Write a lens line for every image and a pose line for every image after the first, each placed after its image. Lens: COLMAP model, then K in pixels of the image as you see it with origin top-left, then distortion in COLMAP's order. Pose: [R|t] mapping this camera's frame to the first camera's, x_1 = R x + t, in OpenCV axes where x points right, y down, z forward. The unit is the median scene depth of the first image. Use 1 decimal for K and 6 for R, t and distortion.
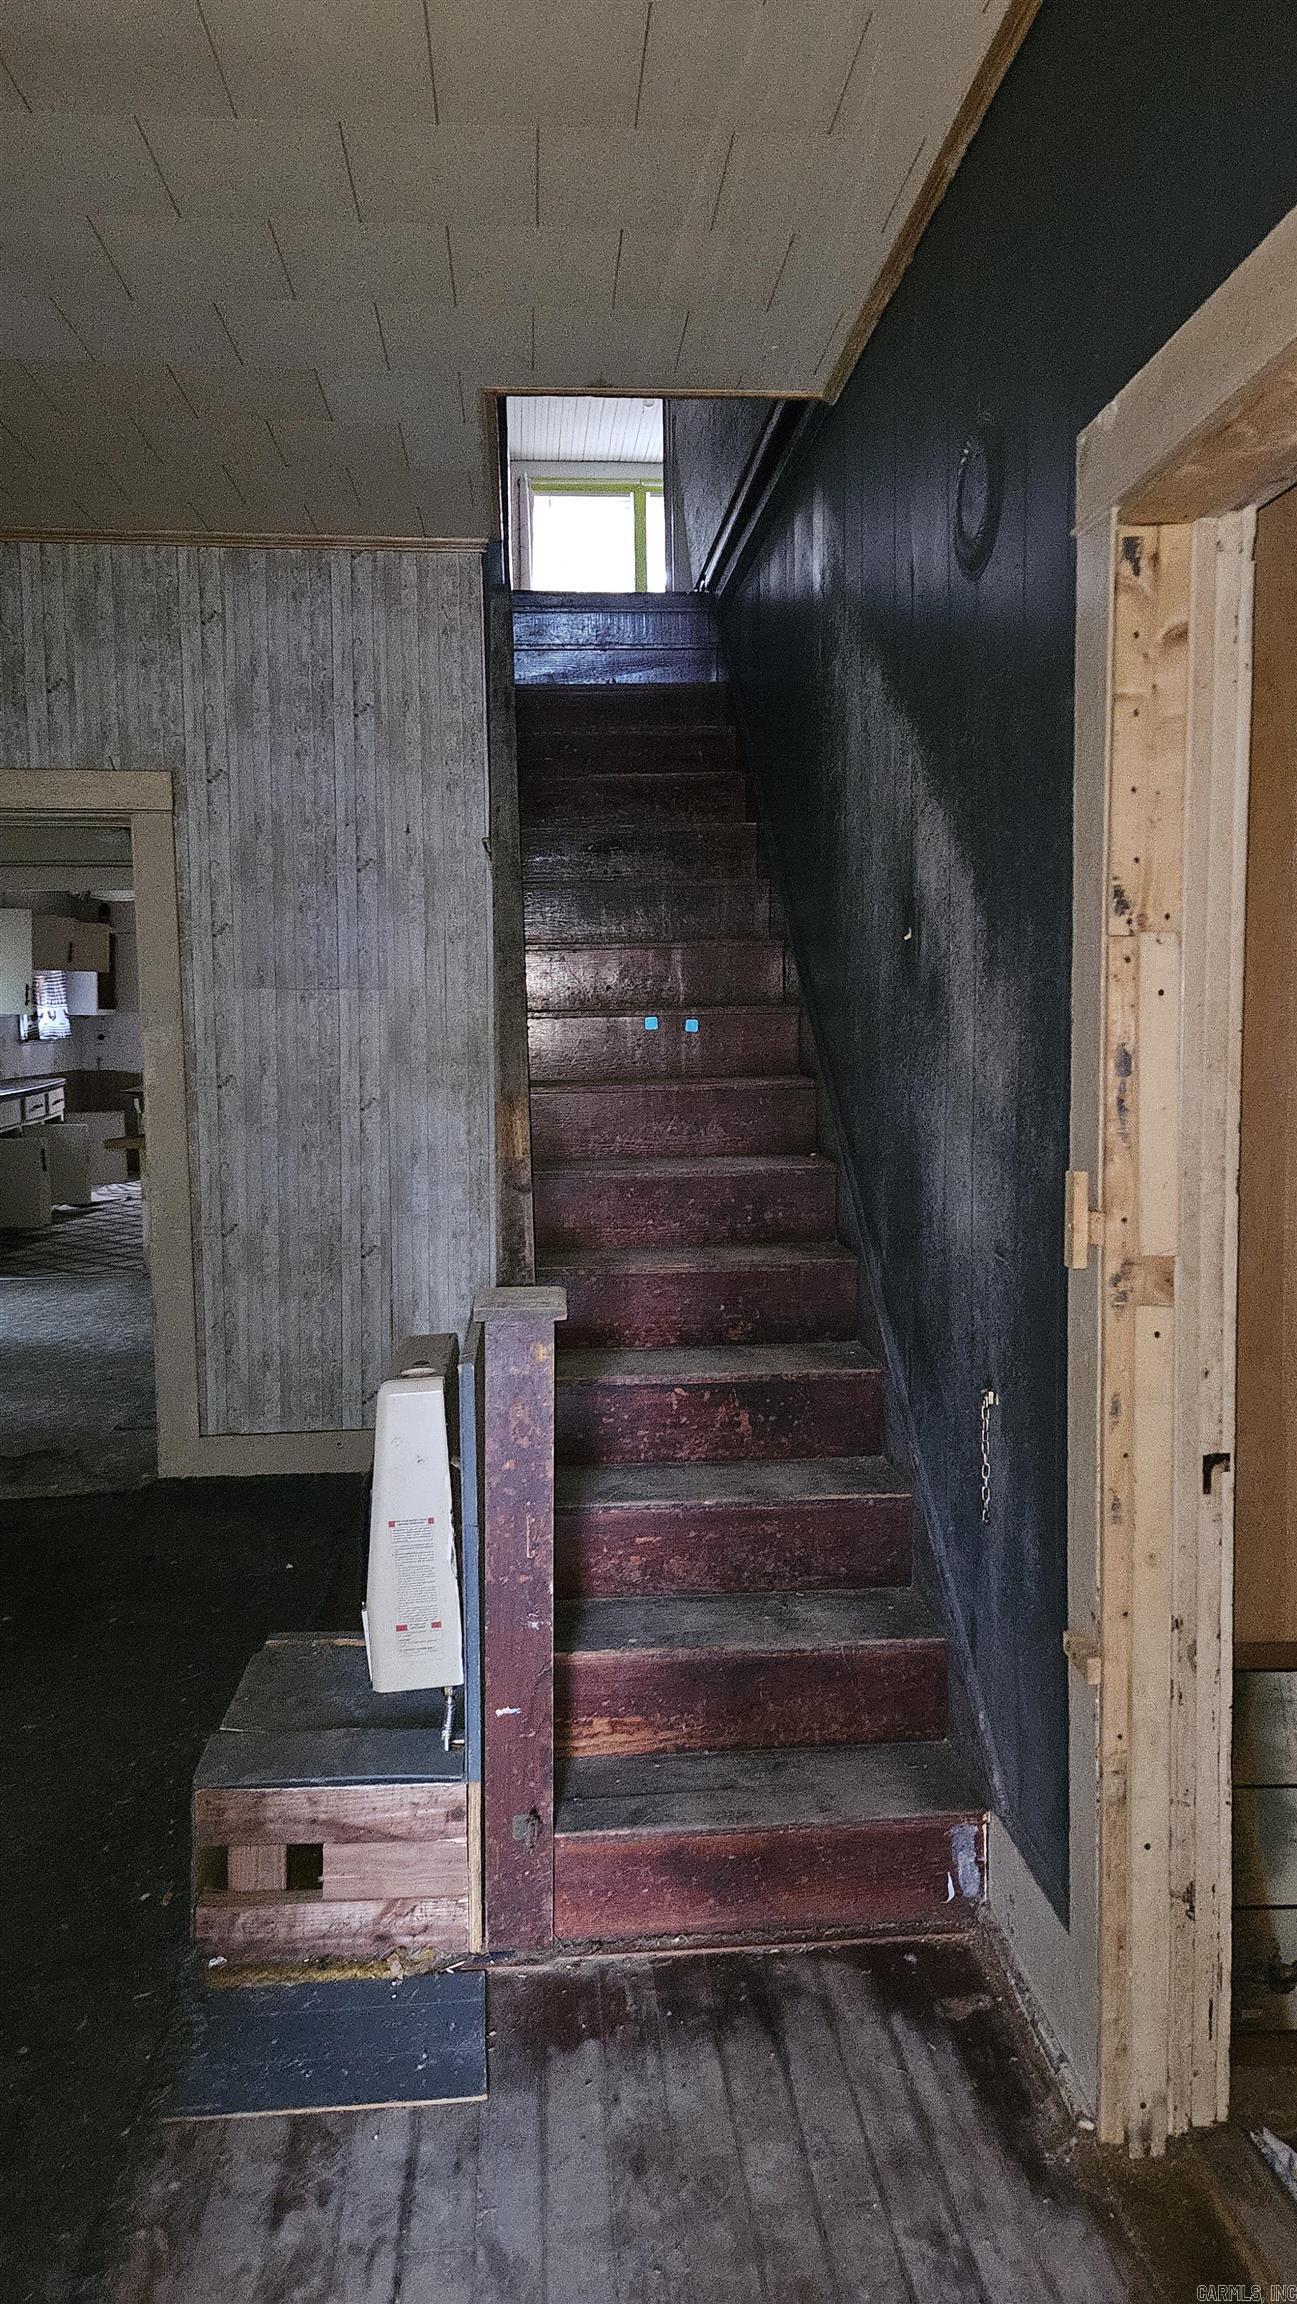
lens RADIAL K [[1511.1, 0, 641.4], [0, 1511.1, 1137.0], [0, 0, 1]] dist [0.028986, -0.006935]
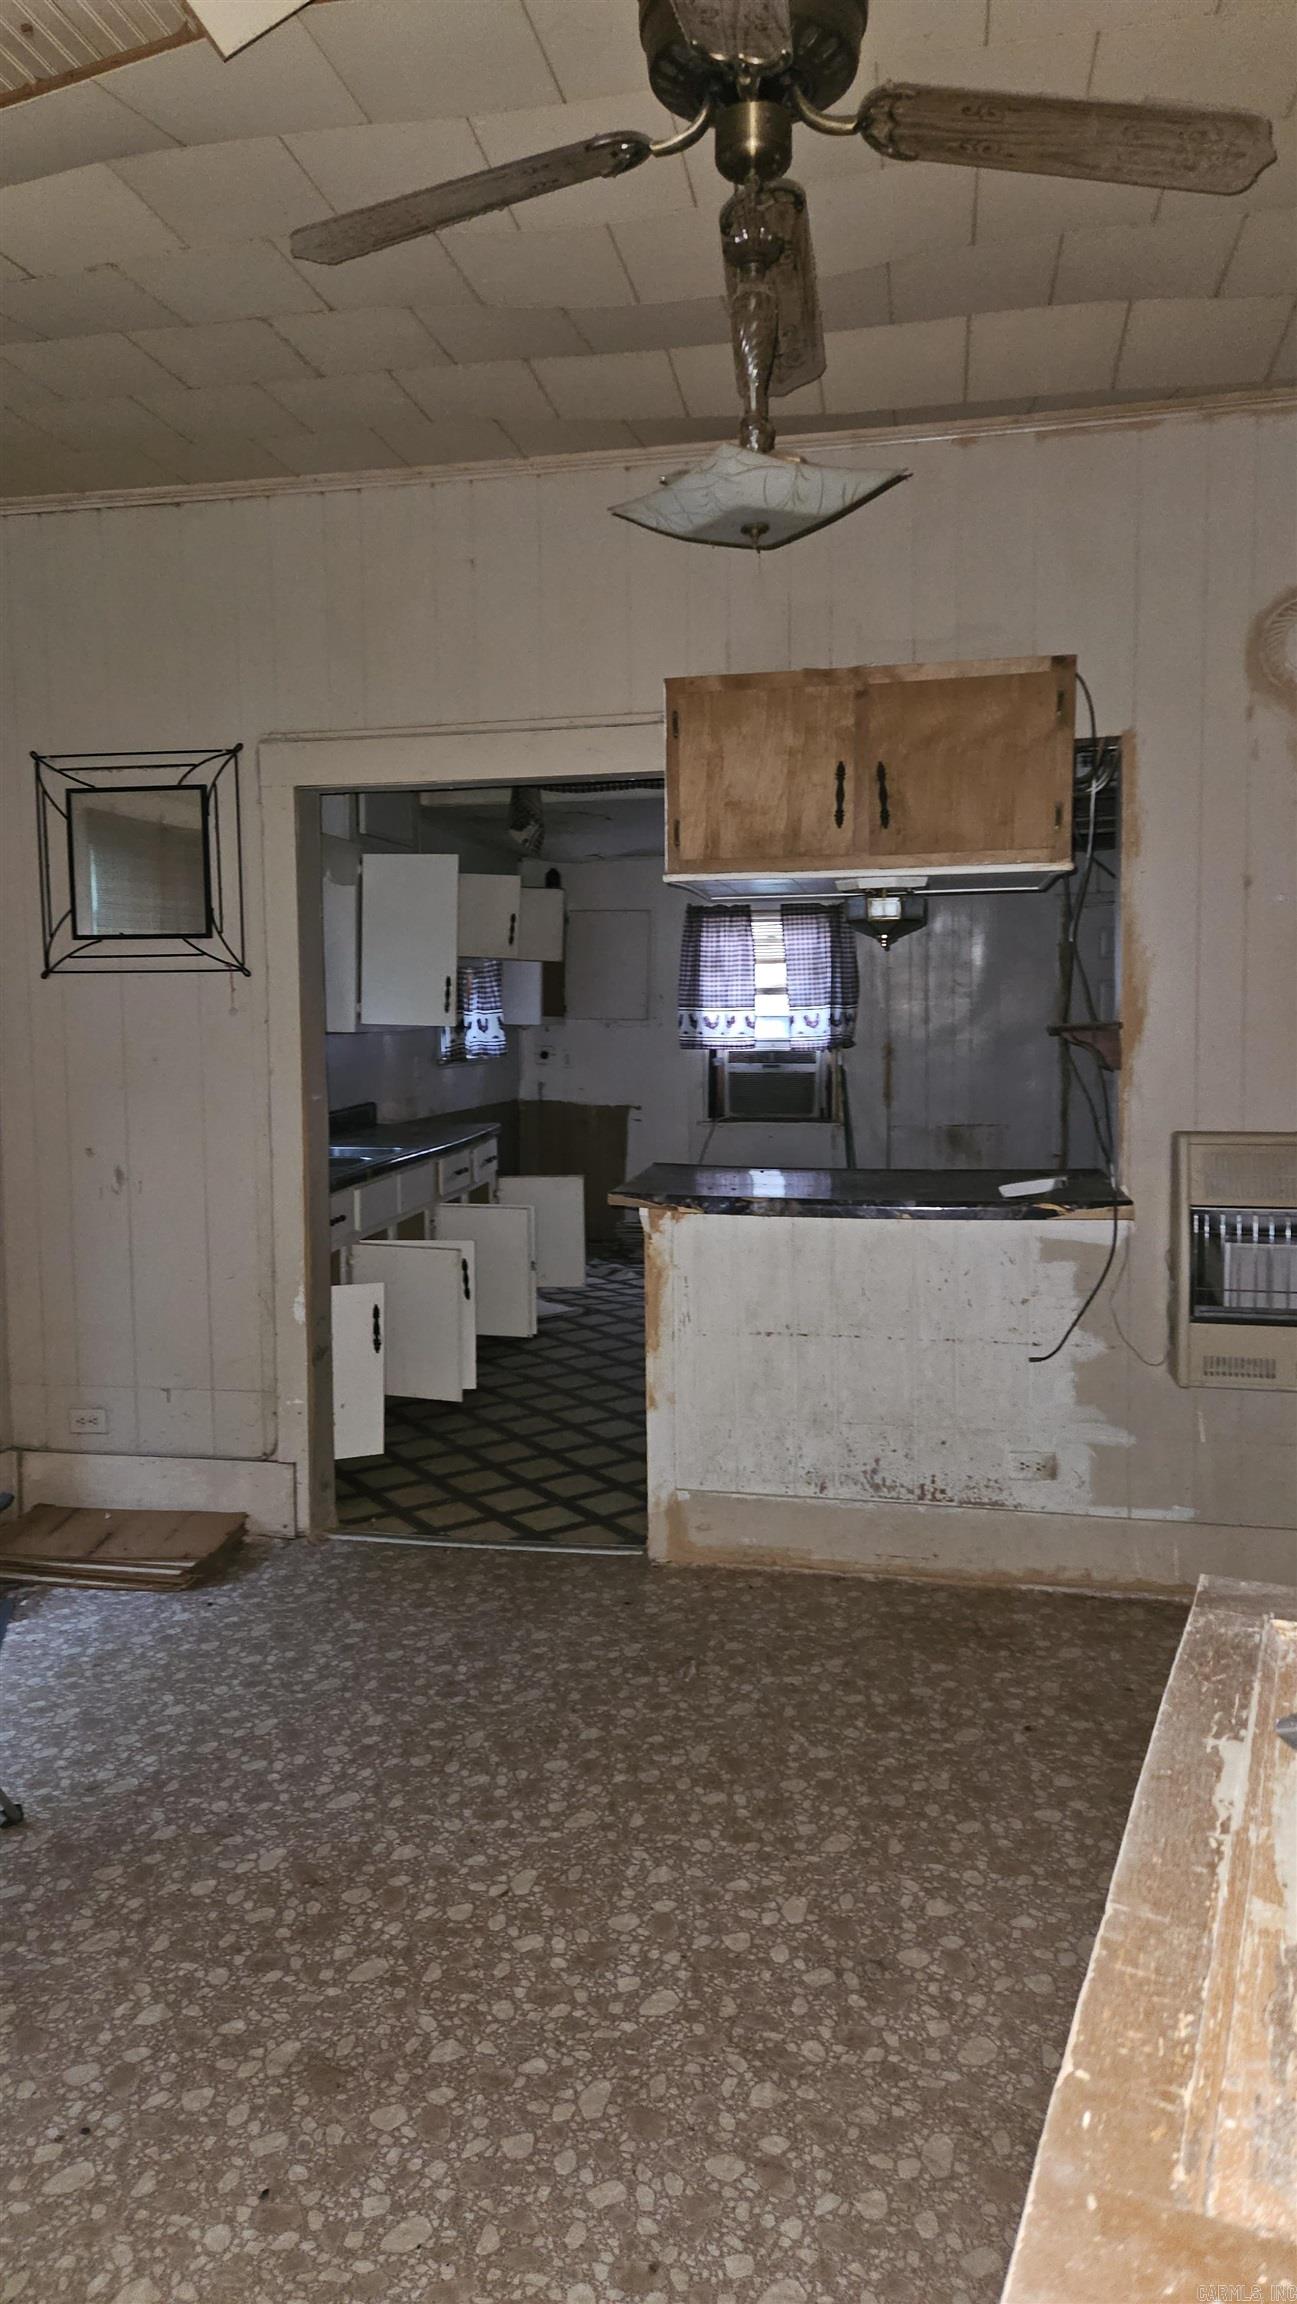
lens RADIAL K [[1511.1, 0, 646.2], [0, 1511.1, 1148.0], [0, 0, 1]] dist [0.028986, -0.006935]
pose [[0.966697, 0.028349, -0.254347, -0.127587], [-0.027201, 0.999598, 0.008032, -0.029402], [0.254473, -0.000846, 0.967080, 0.322008]]
